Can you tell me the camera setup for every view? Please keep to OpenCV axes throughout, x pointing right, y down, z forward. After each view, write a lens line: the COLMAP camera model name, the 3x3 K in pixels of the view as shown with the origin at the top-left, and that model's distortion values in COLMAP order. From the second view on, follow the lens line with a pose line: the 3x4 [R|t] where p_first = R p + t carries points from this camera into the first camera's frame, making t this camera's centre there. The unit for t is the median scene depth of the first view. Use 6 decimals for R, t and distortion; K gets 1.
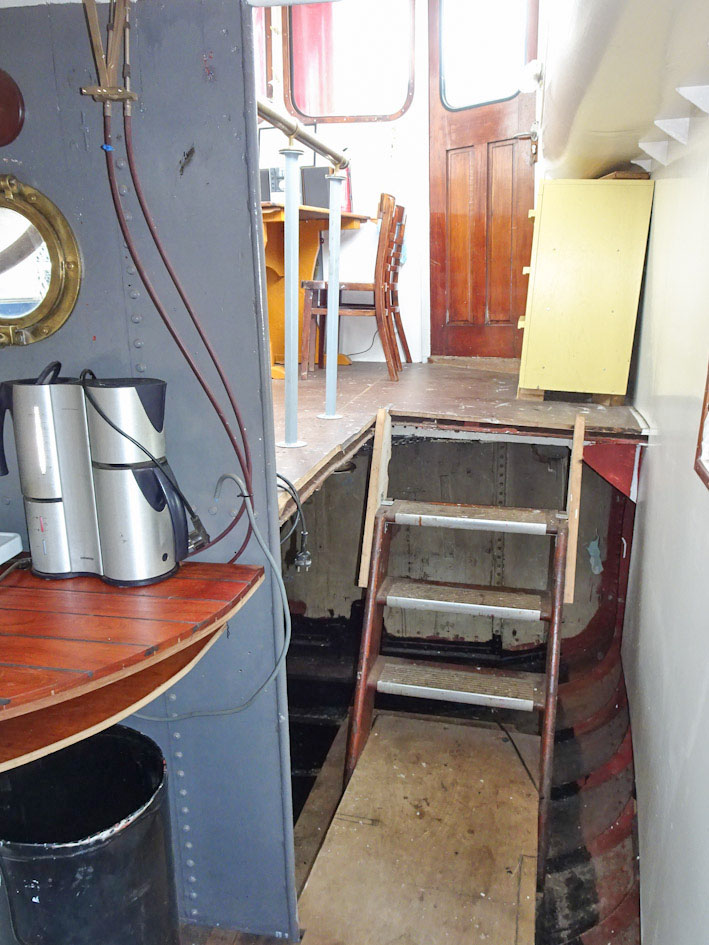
lens RADIAL K [[688.8, 0, 354.5], [0, 688.8, 472.5], [0, 0, 1]] dist [0.017522, 0.001020]
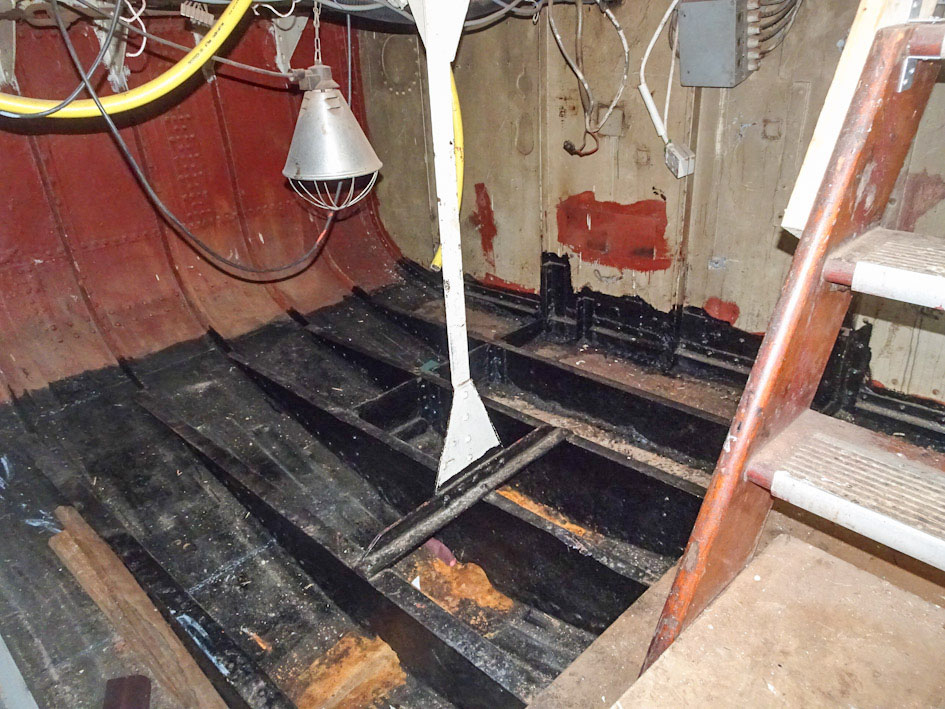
lens RADIAL K [[688.8, 0, 476.0], [0, 688.8, 356.8], [0, 0, 1]] dist [0.017522, 0.001020]
pose [[0.855208, 0.212549, -0.472697, 0.044210], [-0.089153, 0.958775, 0.269818, 0.112000], [0.510560, -0.188608, 0.838901, 0.444457]]
